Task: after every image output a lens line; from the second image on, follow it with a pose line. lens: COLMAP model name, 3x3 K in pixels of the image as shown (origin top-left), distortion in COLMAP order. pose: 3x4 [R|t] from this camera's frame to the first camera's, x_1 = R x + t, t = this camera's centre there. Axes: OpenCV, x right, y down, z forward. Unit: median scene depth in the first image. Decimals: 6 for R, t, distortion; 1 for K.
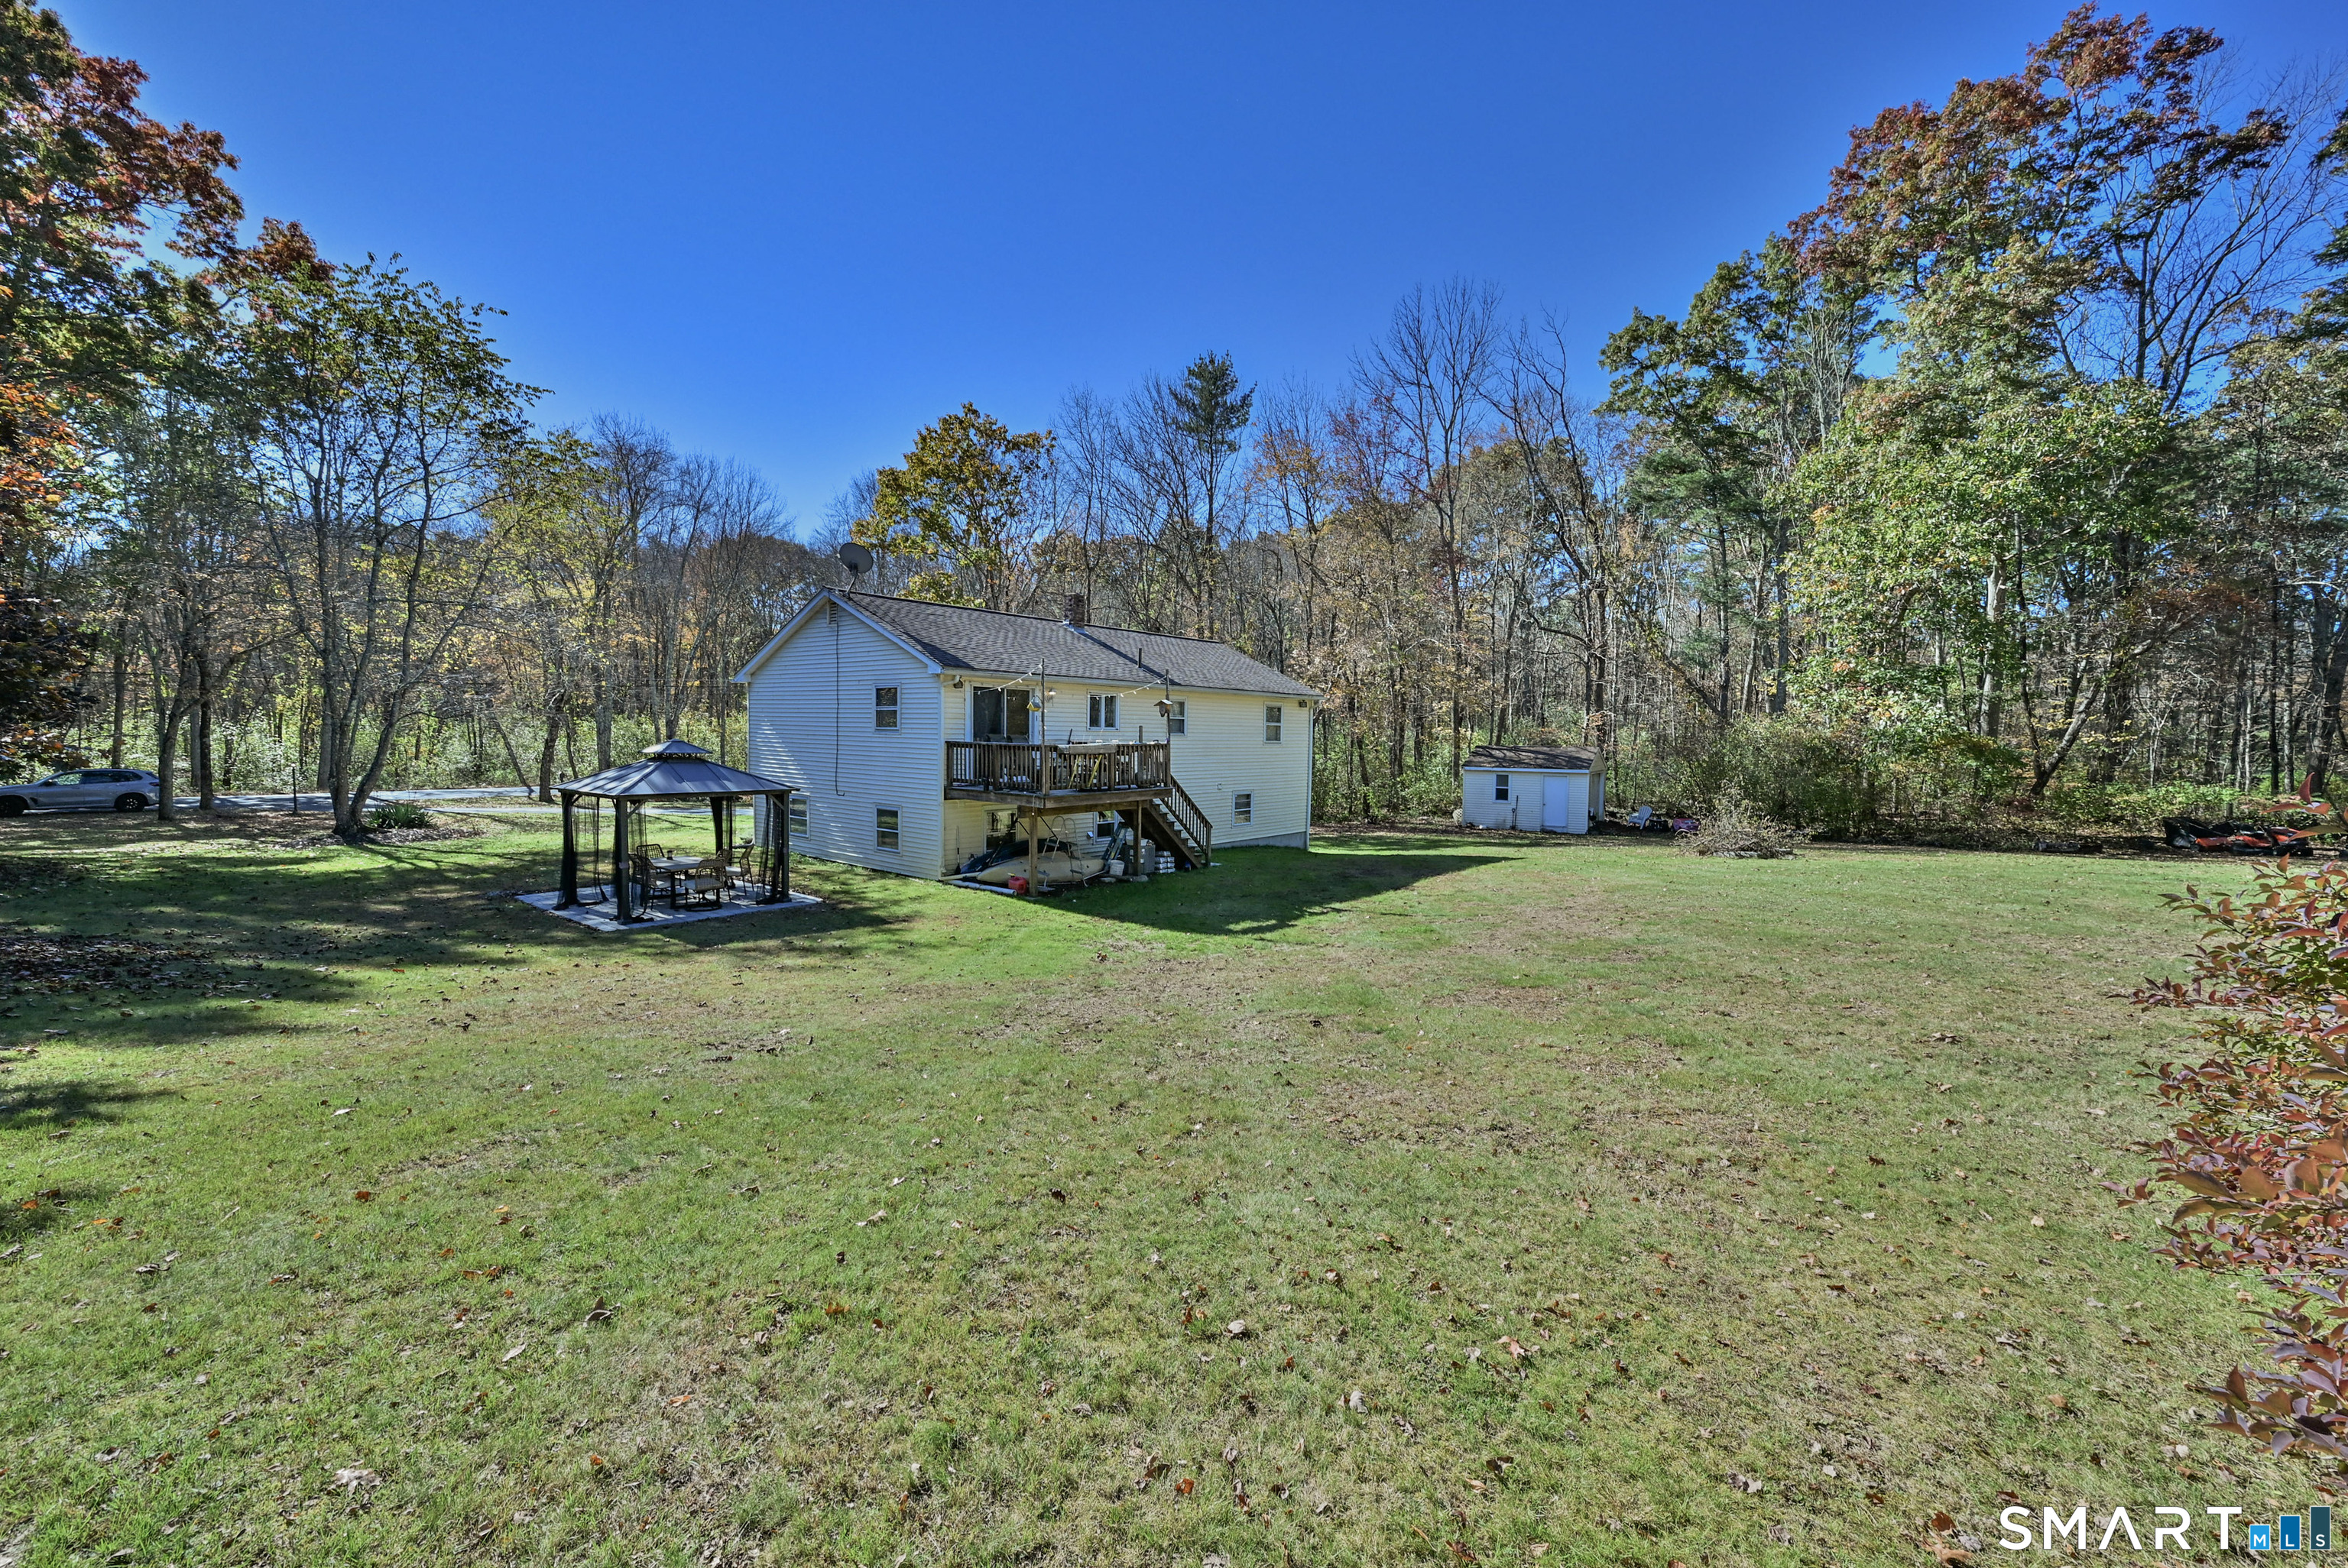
lens RADIAL K [[946.1, 0, 1165.5], [0, 946.1, 779.3], [0, 0, 1]] dist [-0.008213, 0.002036]
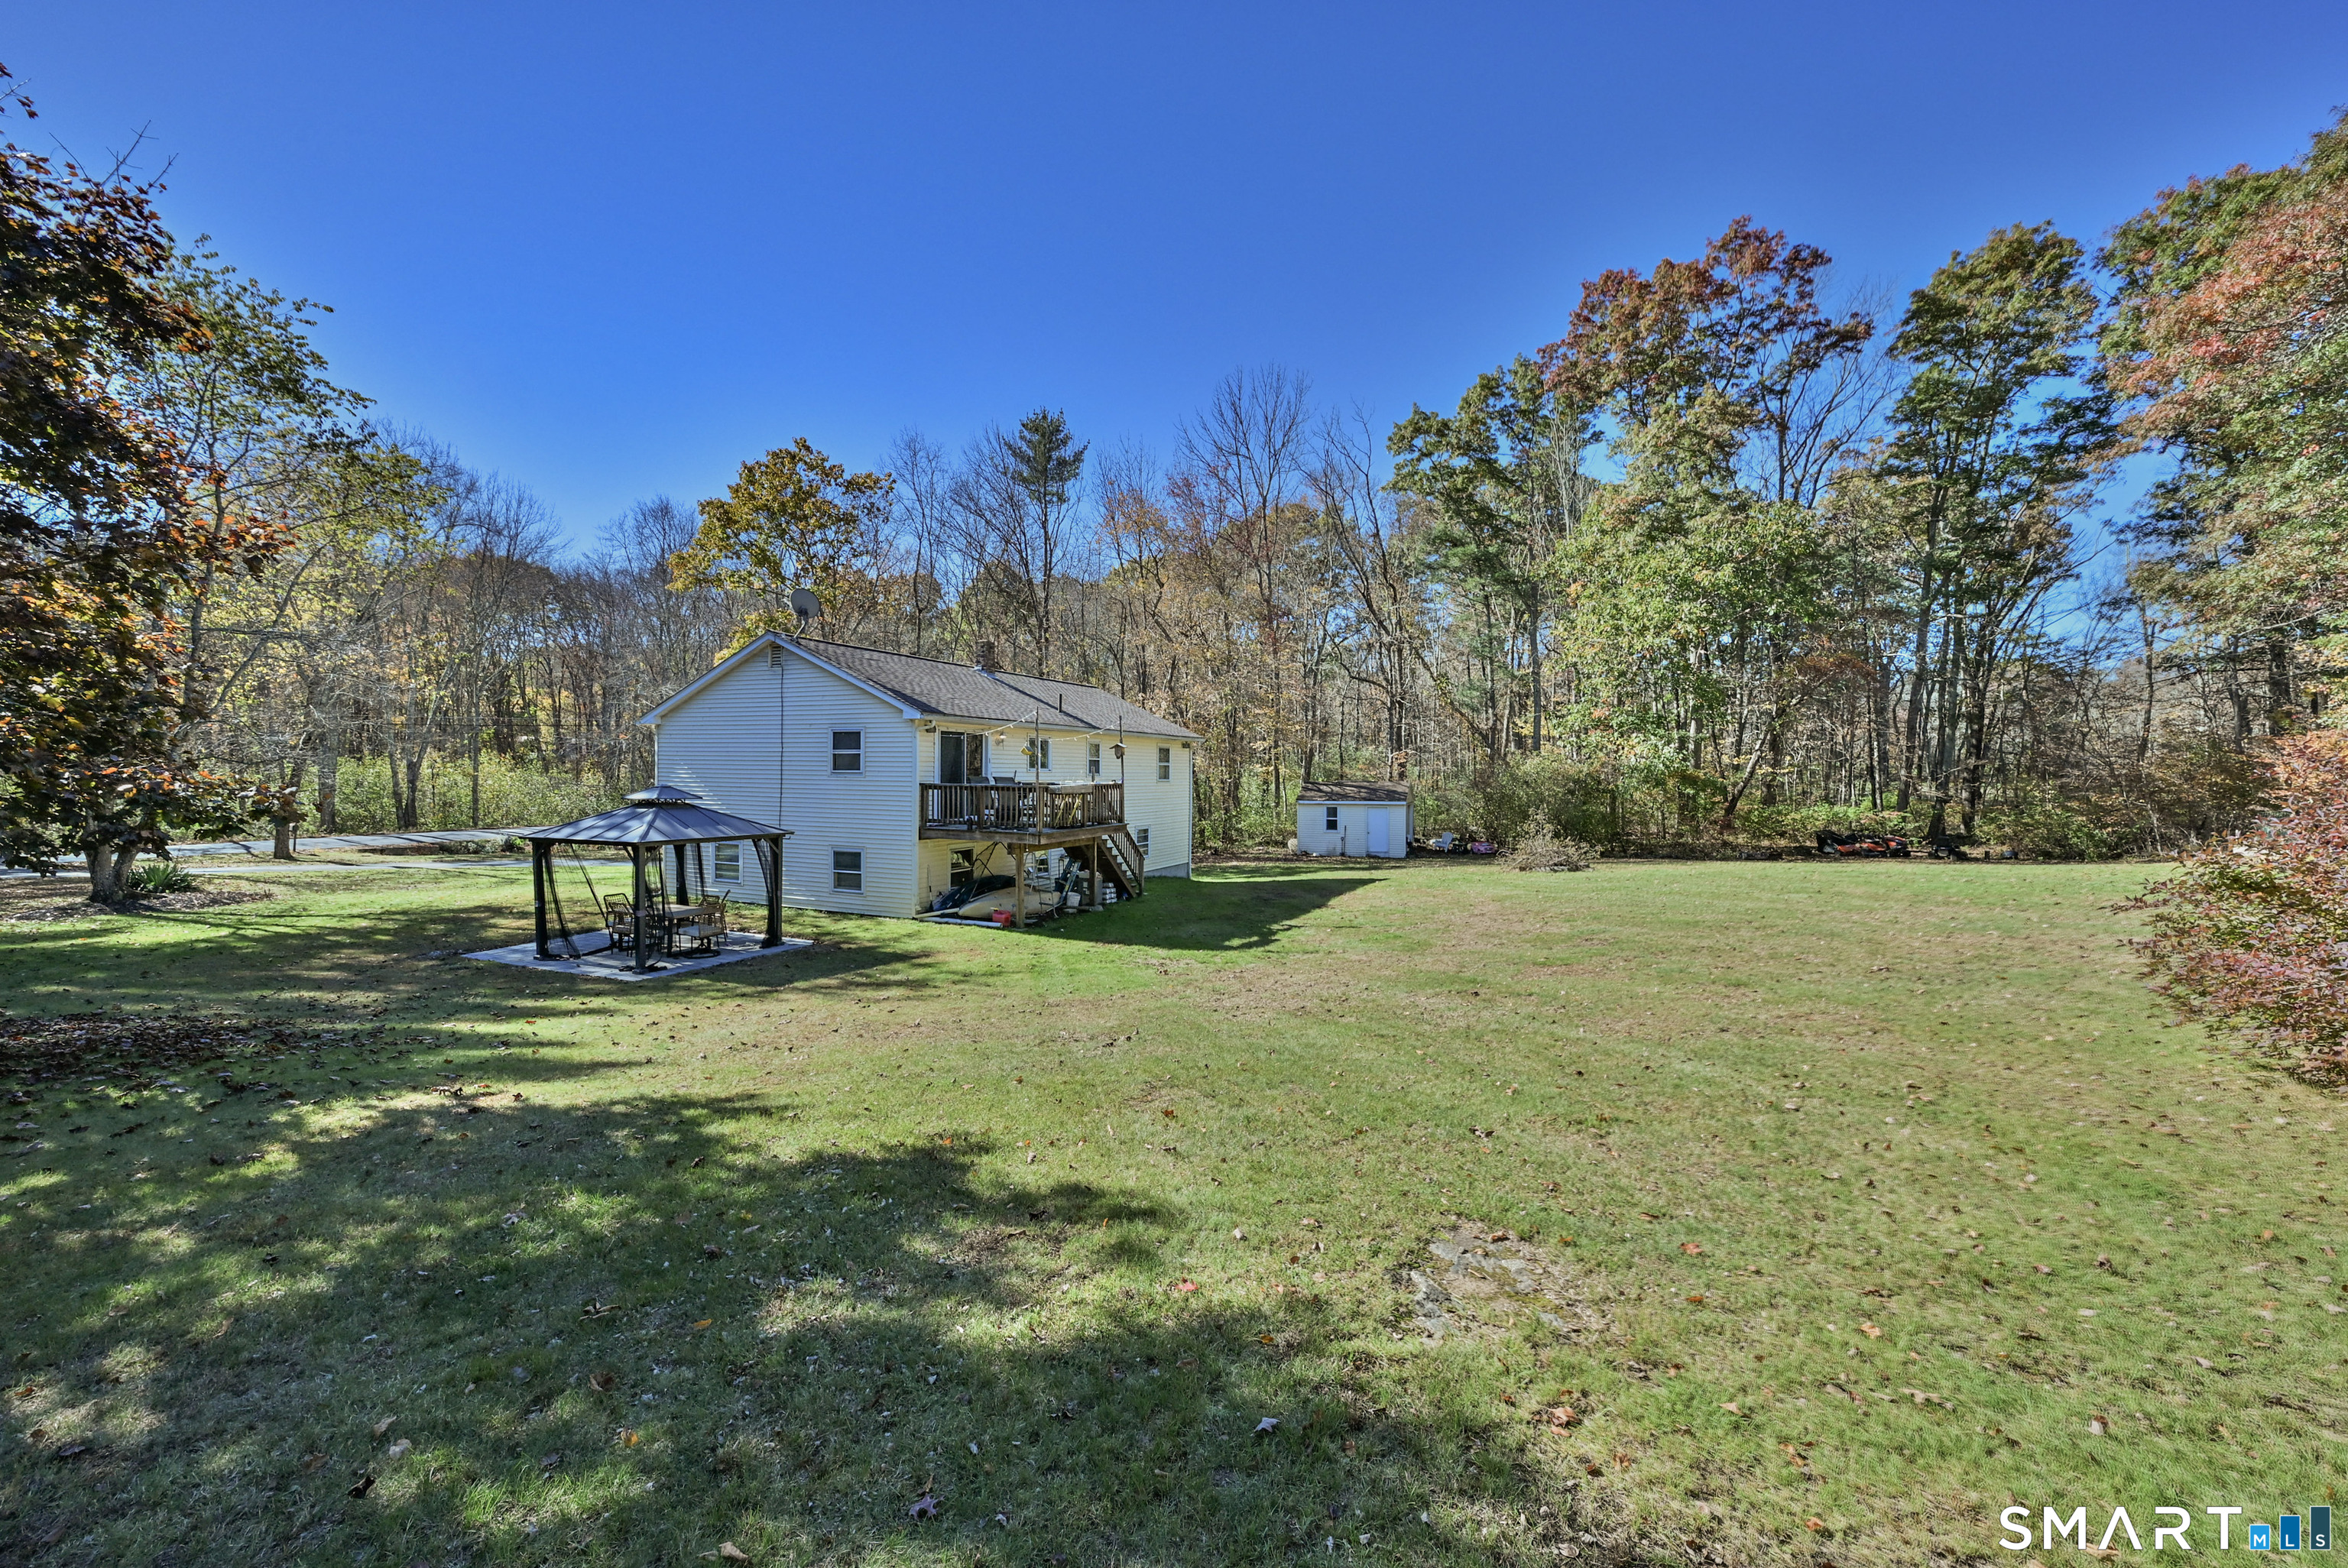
lens RADIAL K [[946.1, 0, 1160.1], [0, 946.1, 780.9], [0, 0, 1]] dist [-0.008213, 0.002036]
pose [[0.968232, -0.010652, 0.249828, -0.145035], [0.020141, 0.999168, -0.035455, -0.000602], [-0.249242, 0.039361, 0.967641, -0.043366]]
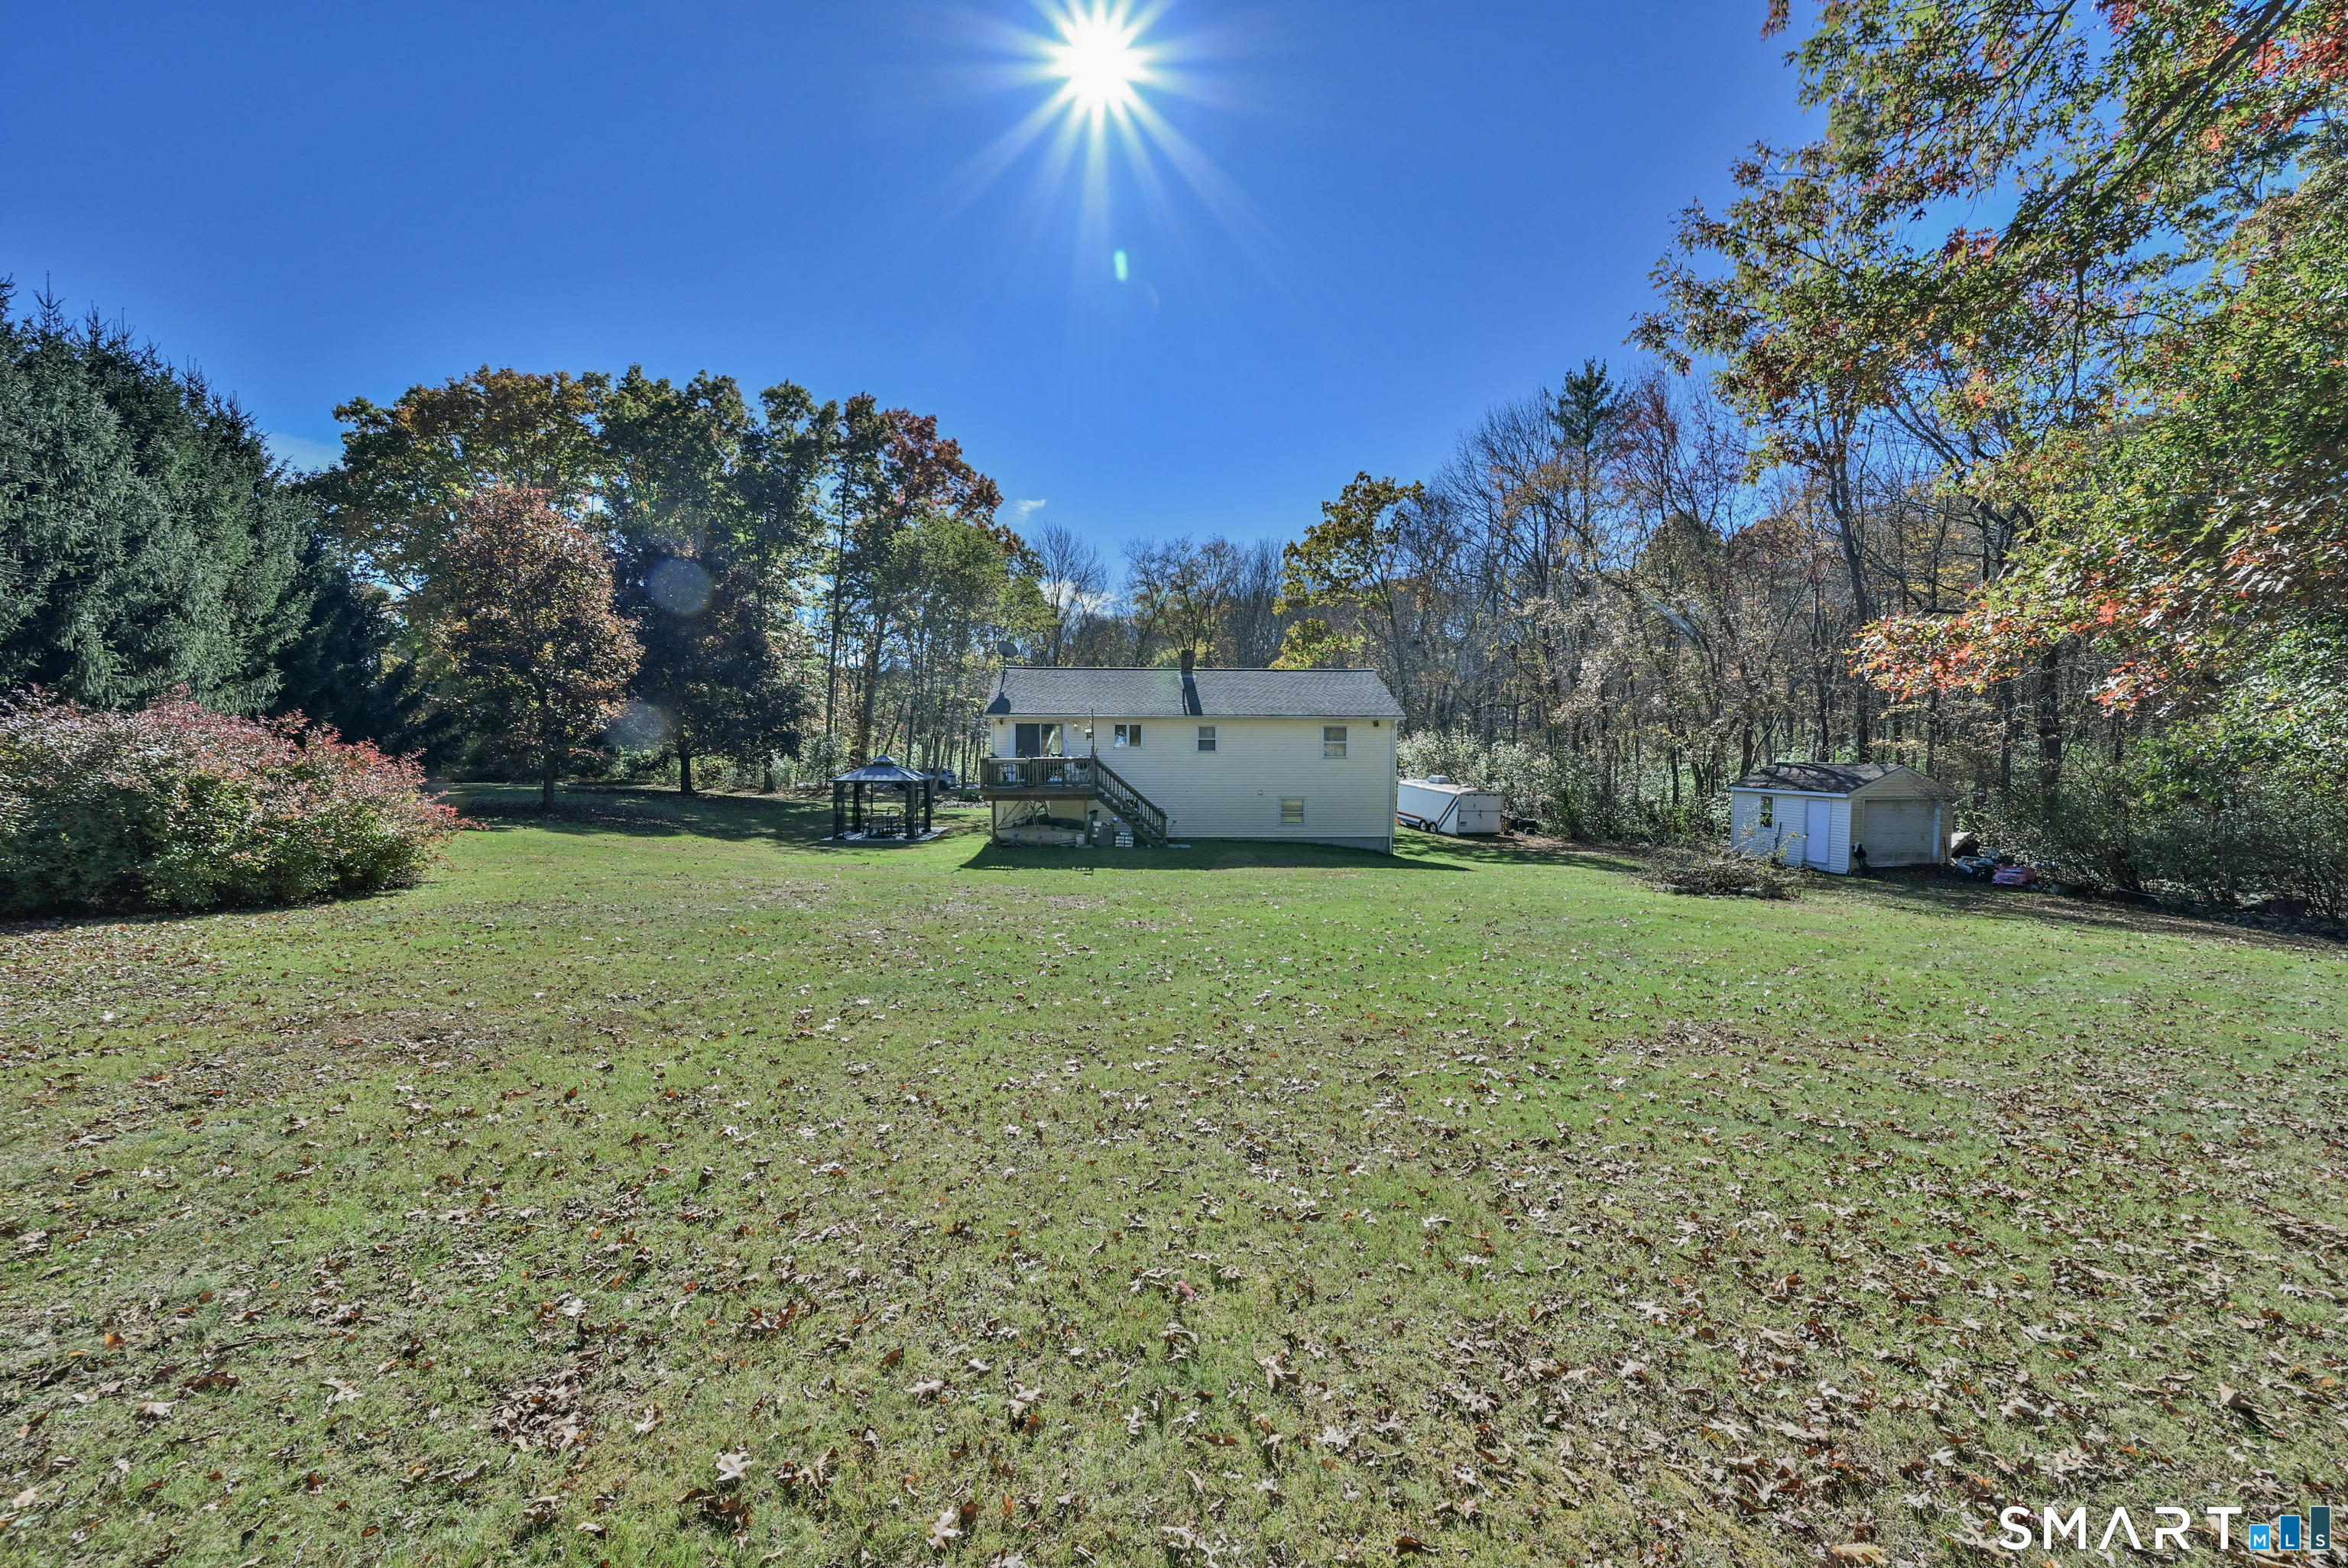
lens RADIAL K [[946.1, 0, 1178.4], [0, 946.1, 774.5], [0, 0, 1]] dist [-0.008213, 0.002036]
pose [[0.697876, 0.007183, -0.716183, 0.707828], [-0.032201, 0.999253, -0.021356, 0.012042], [0.715495, 0.037965, 0.697586, 0.056064]]
